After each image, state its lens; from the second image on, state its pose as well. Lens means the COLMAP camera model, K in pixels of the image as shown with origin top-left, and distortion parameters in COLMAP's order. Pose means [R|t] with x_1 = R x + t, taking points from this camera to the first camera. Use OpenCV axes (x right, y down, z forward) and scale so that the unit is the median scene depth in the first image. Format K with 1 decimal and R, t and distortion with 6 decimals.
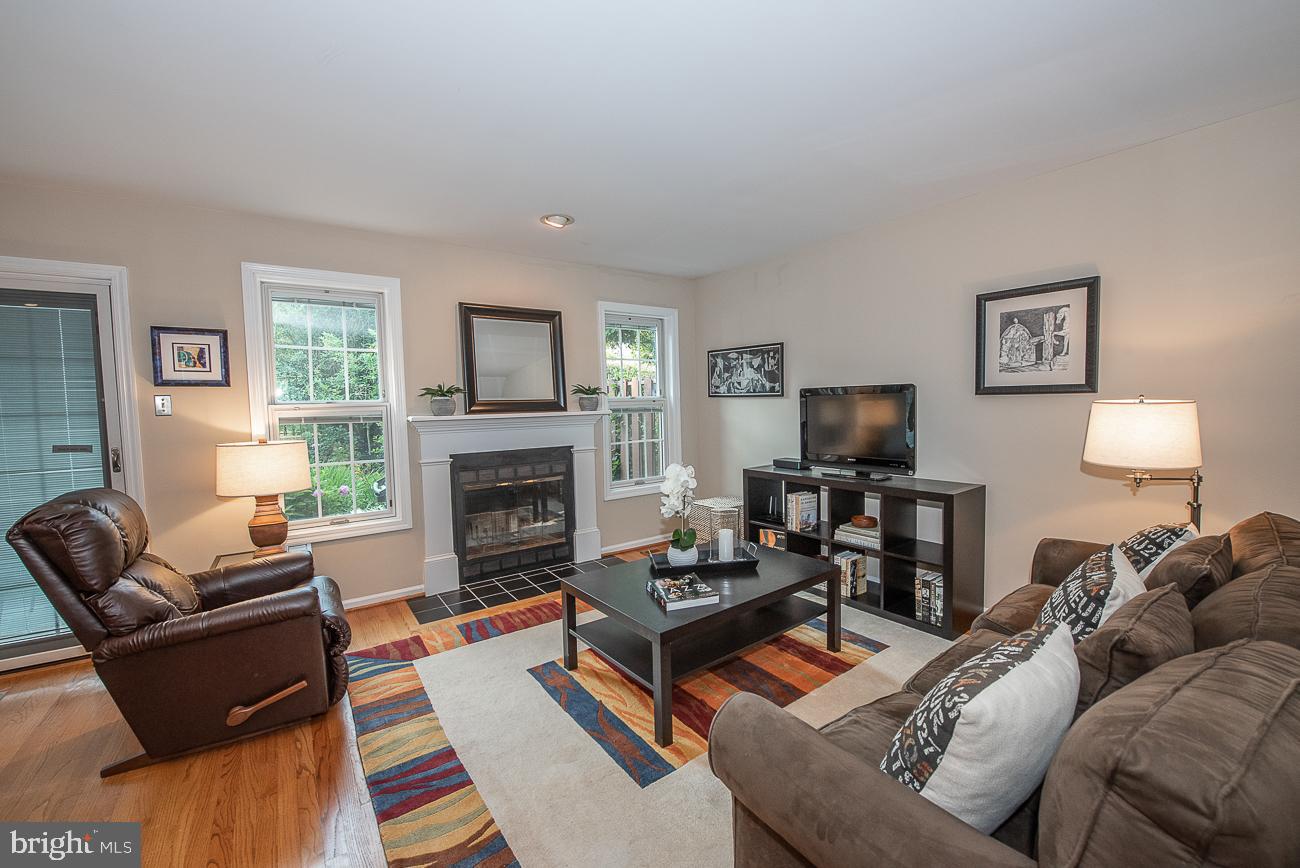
lens RADIAL K [[519.3, 0, 650.0], [0, 519.3, 434.0], [0, 0, 1]] dist [-0.009639, -0.000183]
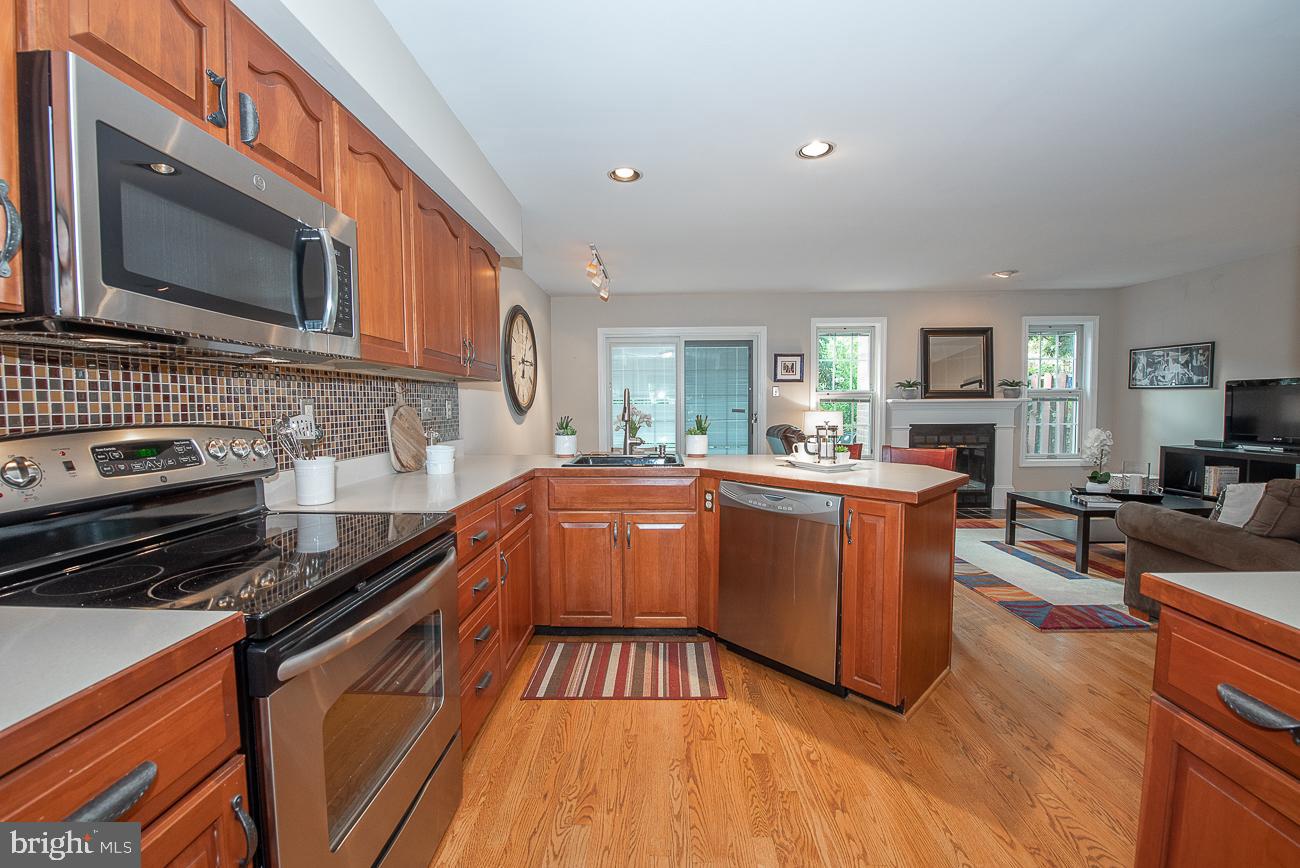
lens RADIAL K [[516.5, 0, 650.0], [0, 516.5, 434.0], [0, 0, 1]] dist [-0.017385, -0.000460]
pose [[0.798829, 0.049217, -0.599542, -0.069341], [-0.045005, 0.998744, 0.022024, 0.065826], [0.599873, 0.009388, 0.800040, -0.689255]]
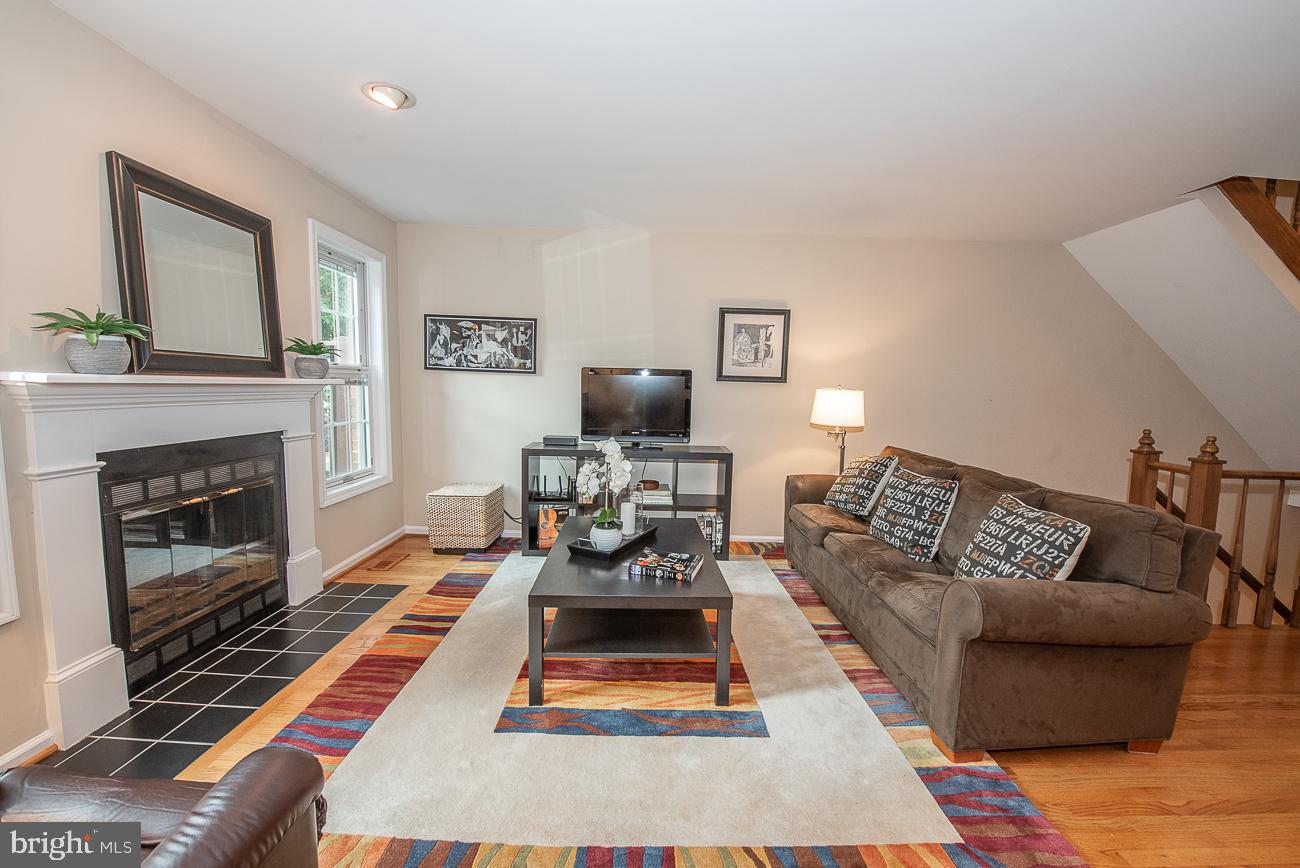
lens RADIAL K [[516.5, 0, 650.0], [0, 516.5, 434.0], [0, 0, 1]] dist [-0.017385, -0.000460]
pose [[0.579606, -0.036500, 0.814079, -0.435613], [0.012314, 0.999275, 0.036036, 0.009783], [-0.814804, -0.010862, 0.579635, 0.261915]]
